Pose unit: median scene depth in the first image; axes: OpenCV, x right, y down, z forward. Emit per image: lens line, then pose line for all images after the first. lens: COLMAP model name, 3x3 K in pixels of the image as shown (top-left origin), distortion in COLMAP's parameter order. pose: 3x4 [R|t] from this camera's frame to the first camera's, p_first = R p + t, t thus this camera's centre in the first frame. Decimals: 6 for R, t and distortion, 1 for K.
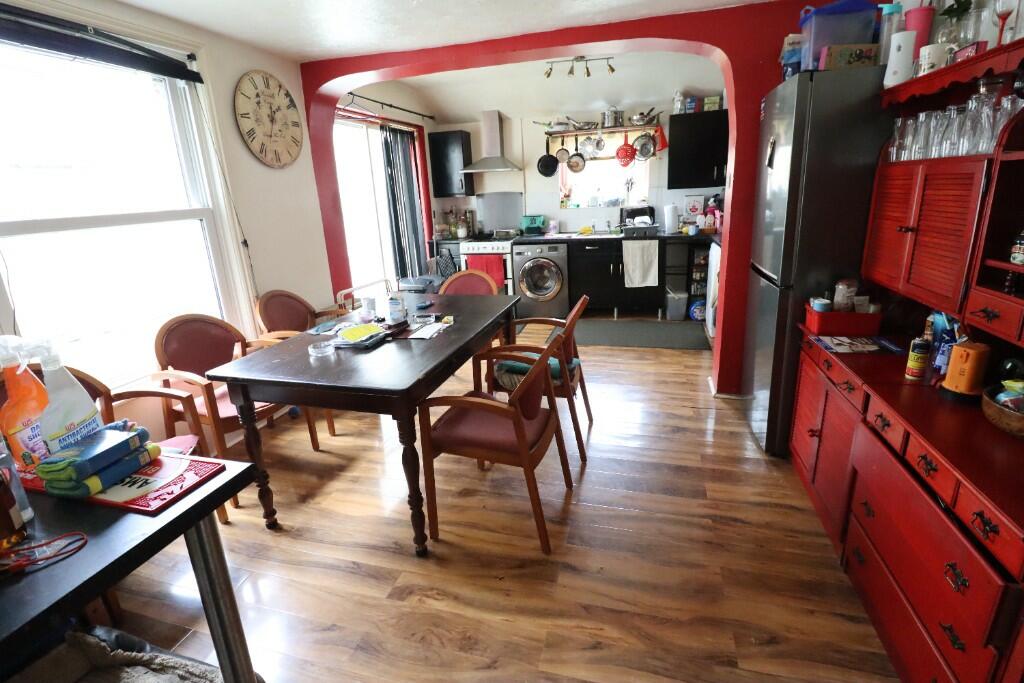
lens RADIAL K [[475.0, 0, 515.9], [0, 475.0, 325.5], [0, 0, 1]] dist [0.002569, -0.014802]
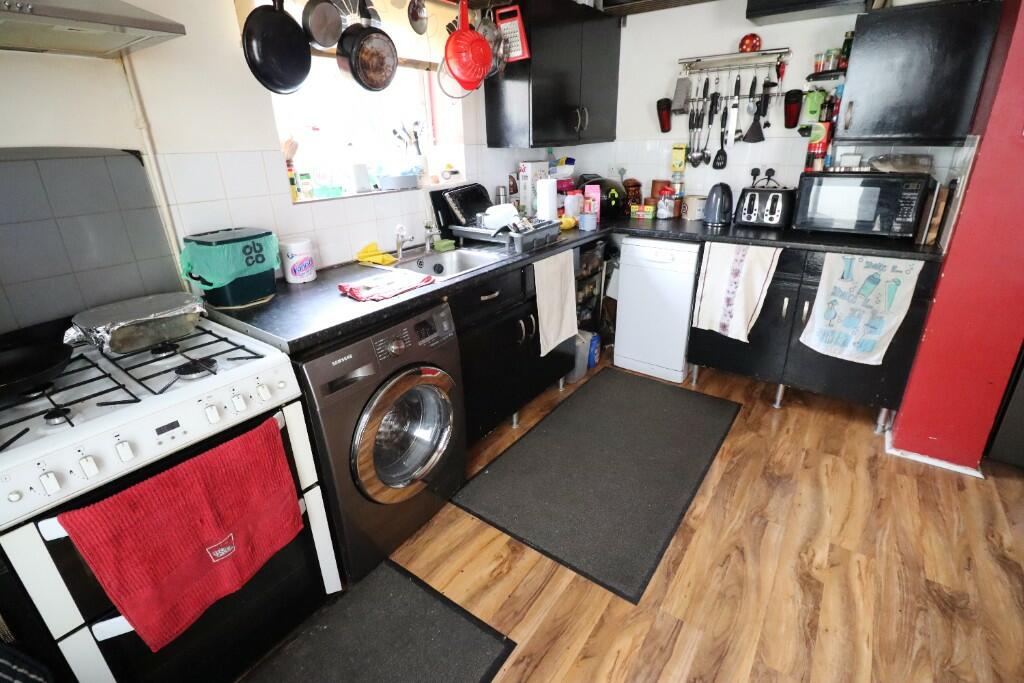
lens RADIAL K [[469.4, 0, 534.6], [0, 469.4, 319.3], [0, 0, 1]] dist [0.000118, -0.000045]
pose [[0.346420, -0.299371, 0.889028, -0.186216], [0.255254, 0.942033, 0.217757, -0.222279], [-0.902684, 0.151493, 0.402755, 0.807381]]
